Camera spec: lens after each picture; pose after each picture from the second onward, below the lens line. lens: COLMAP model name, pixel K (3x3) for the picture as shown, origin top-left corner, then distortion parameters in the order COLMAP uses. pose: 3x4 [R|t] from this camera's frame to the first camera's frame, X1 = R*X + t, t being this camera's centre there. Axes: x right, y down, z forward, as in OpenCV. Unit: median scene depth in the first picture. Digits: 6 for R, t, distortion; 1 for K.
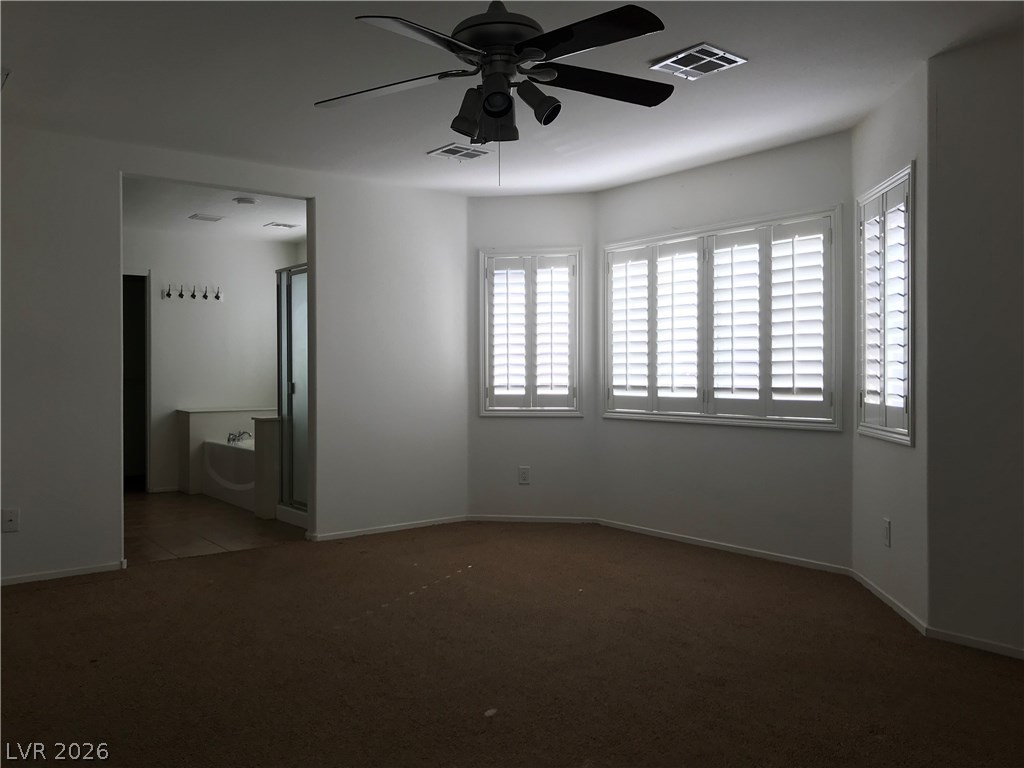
lens RADIAL K [[844.0, 0, 512.0], [0, 844.0, 384.0], [0, 0, 1]] dist [-0.013149, -0.003855]
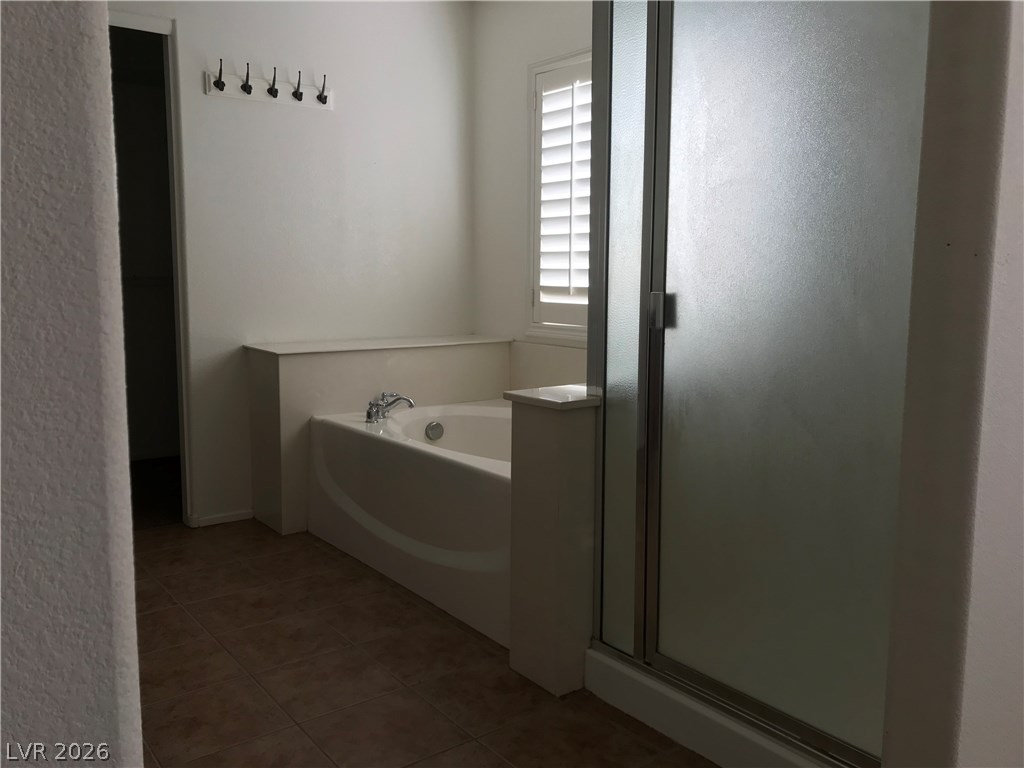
lens RADIAL K [[845.3, 0, 512.0], [0, 845.3, 384.0], [0, 0, 1]] dist [0.004192, 0.004668]
pose [[0.999935, 0.008595, -0.007481, -0.253945], [-0.007664, 0.993151, 0.116590, -0.003661], [0.008432, -0.116525, 0.993152, 0.552772]]
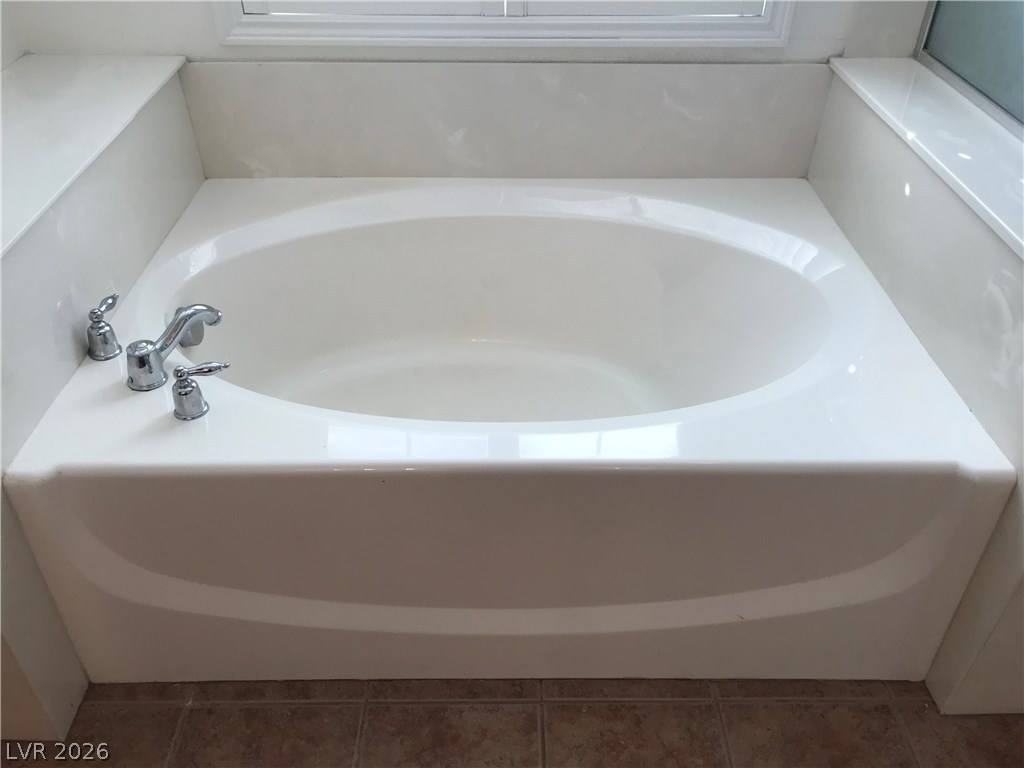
lens RADIAL K [[844.0, 0, 512.0], [0, 844.0, 384.0], [0, 0, 1]] dist [-0.013149, -0.003855]
pose [[0.627979, -0.361548, 0.689148, -0.397755], [0.007909, 0.888452, 0.458902, 0.003317], [-0.778190, -0.282730, 0.560788, 0.839992]]
